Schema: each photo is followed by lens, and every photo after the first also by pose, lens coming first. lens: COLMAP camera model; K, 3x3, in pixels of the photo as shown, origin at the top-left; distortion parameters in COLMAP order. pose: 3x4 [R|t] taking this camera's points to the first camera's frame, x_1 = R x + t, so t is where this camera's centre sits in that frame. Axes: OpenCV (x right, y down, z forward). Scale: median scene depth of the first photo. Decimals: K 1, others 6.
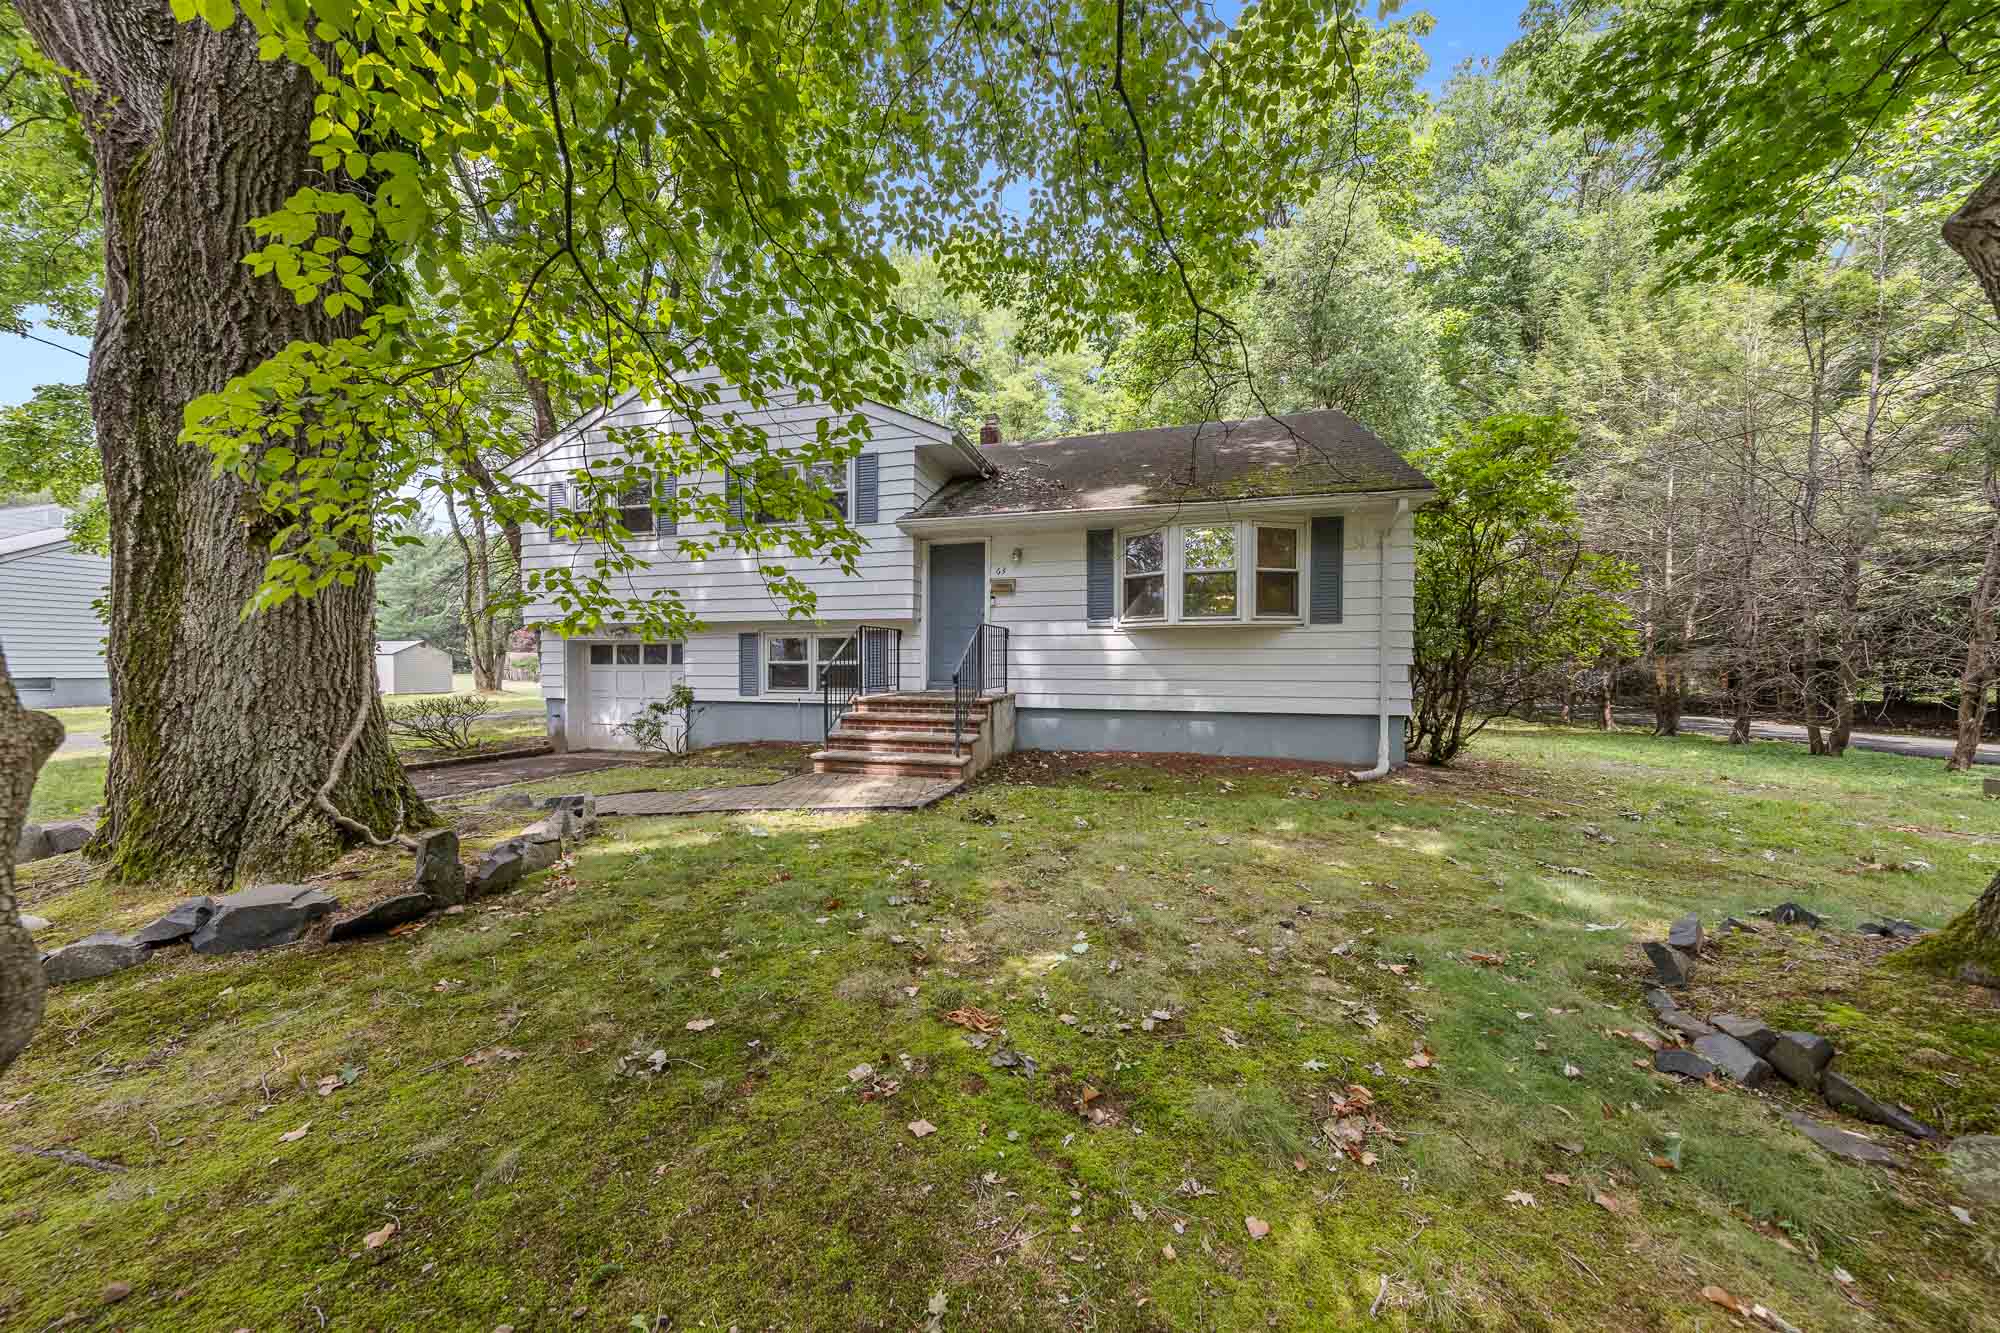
lens RADIAL K [[633.0, 0, 994.3], [0, 633.0, 666.5], [0, 0, 1]] dist [0.007435, -0.000294]
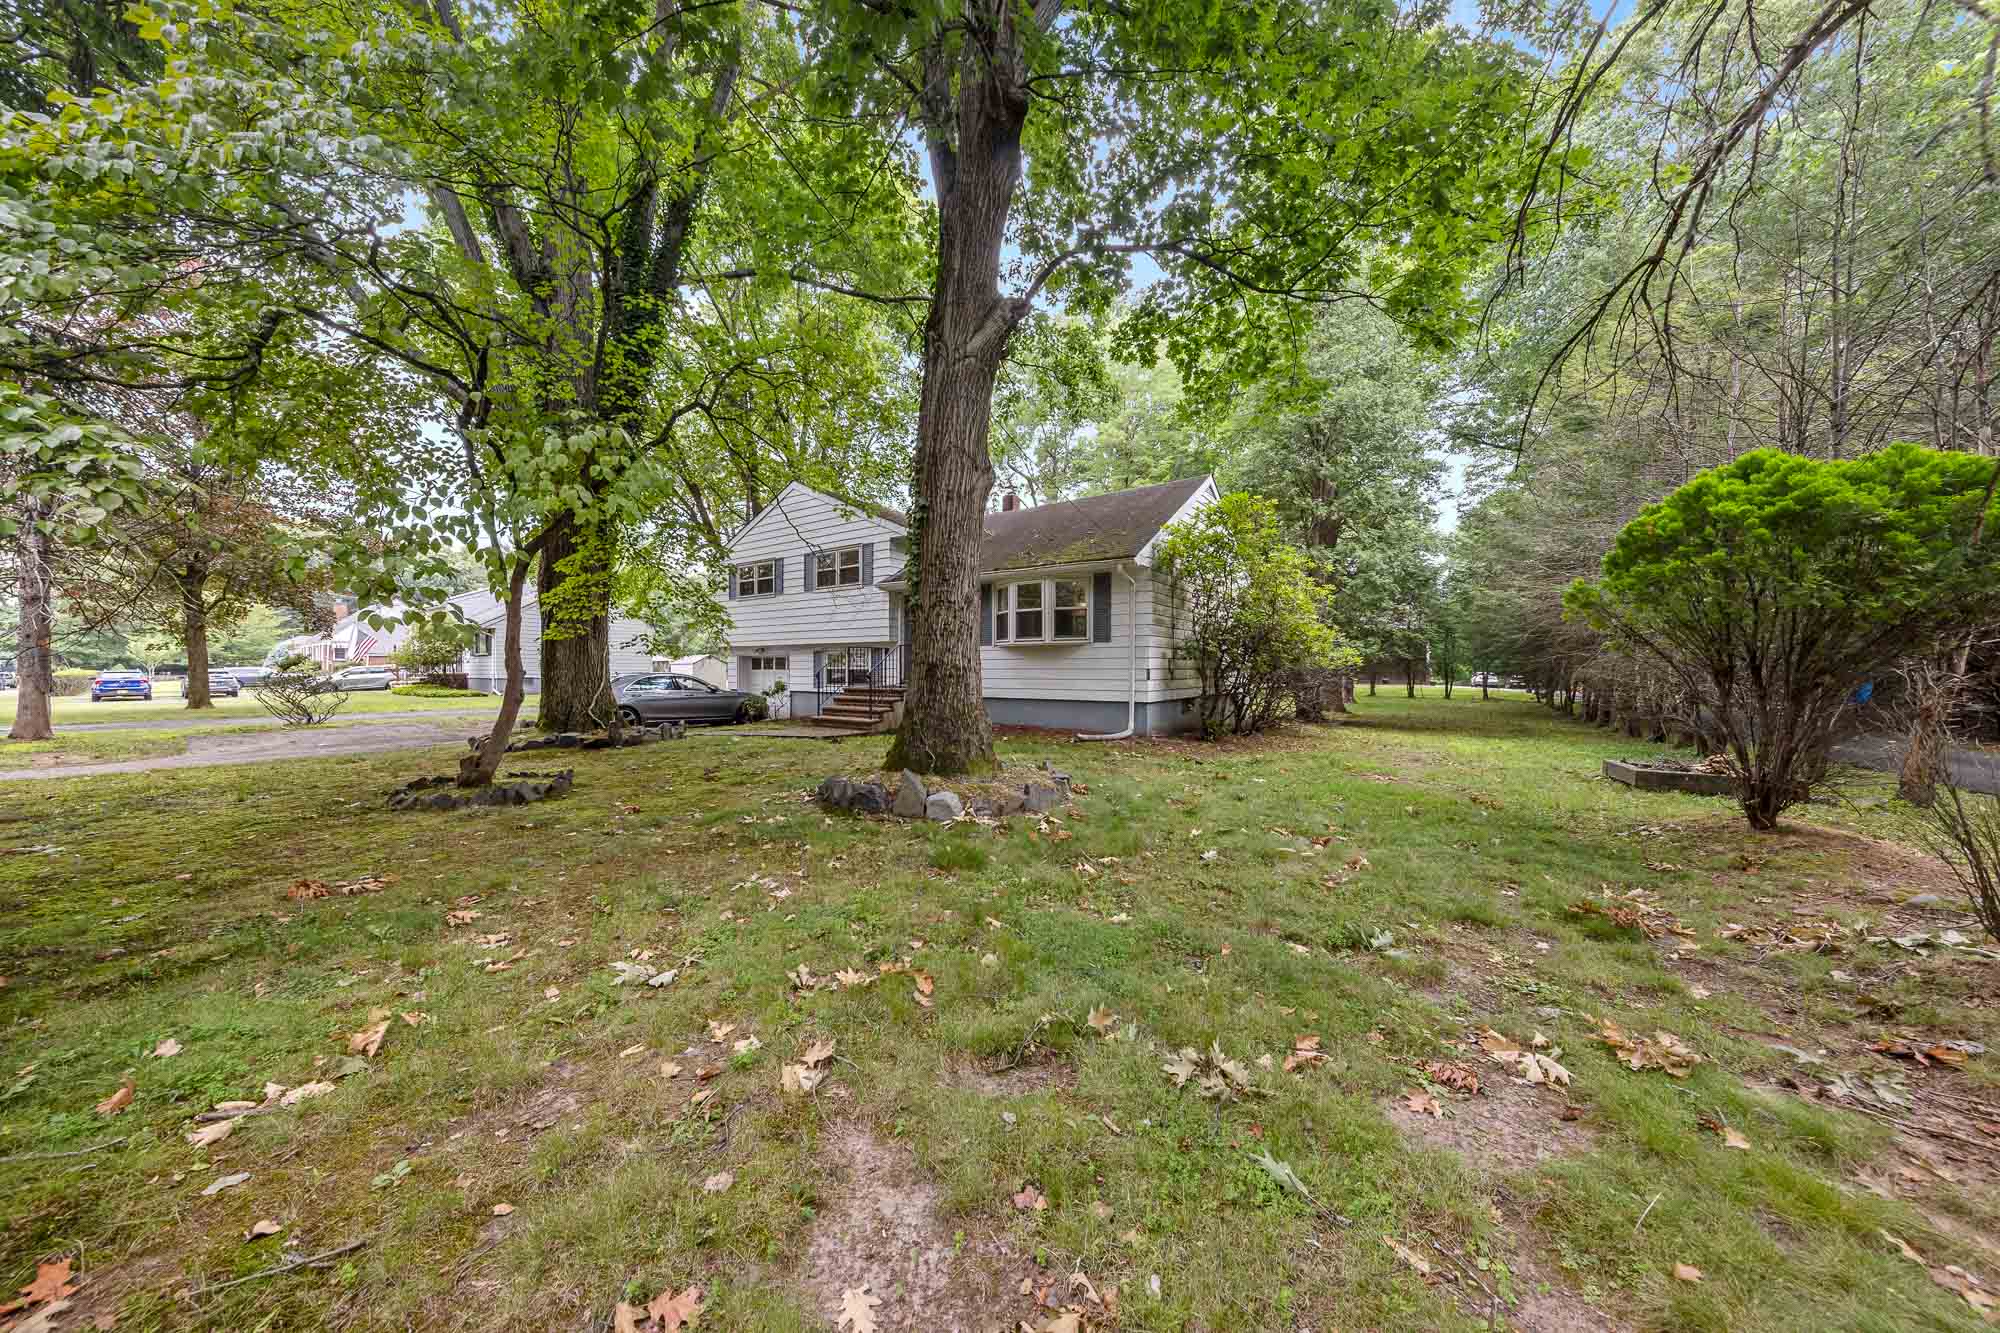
lens RADIAL K [[633.0, 0, 994.3], [0, 633.0, 666.5], [0, 0, 1]] dist [0.007435, -0.000294]
pose [[0.936801, 0.000177, -0.349862, 0.710134], [-0.005263, 0.999894, -0.013585, 0.010483], [0.349822, 0.014568, 0.936703, -0.453366]]
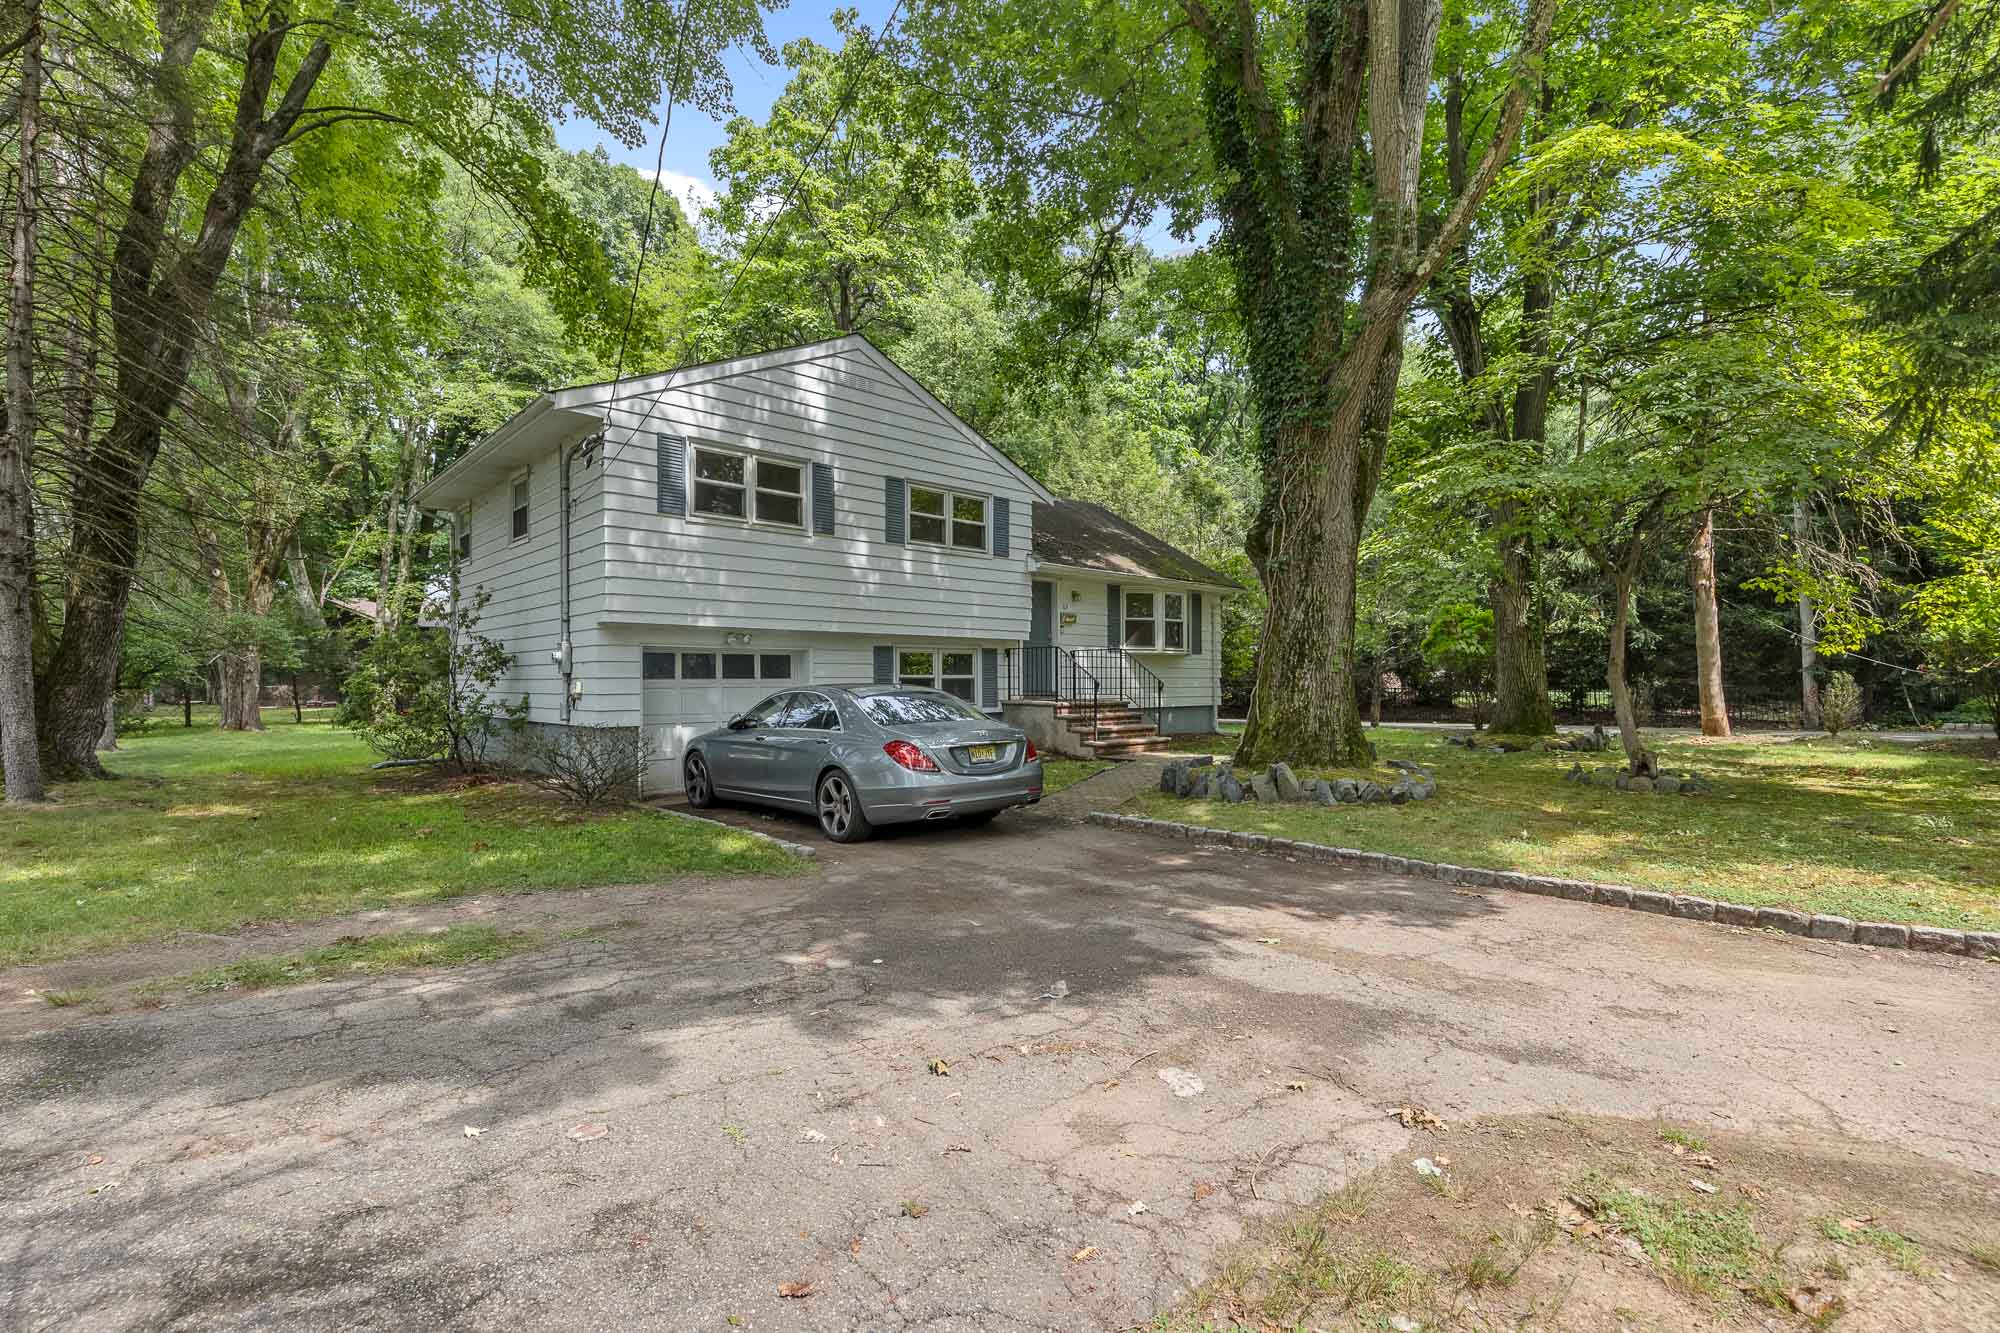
lens RADIAL K [[870.2, 0, 1000.0], [0, 870.2, 666.5], [0, 0, 1]] dist [0.000091, -0.000002]
pose [[0.521868, 0.010346, 0.852963, -1.597351], [0.011283, 0.999755, -0.019029, 0.005431], [-0.852951, 0.019554, 0.521624, 0.176288]]
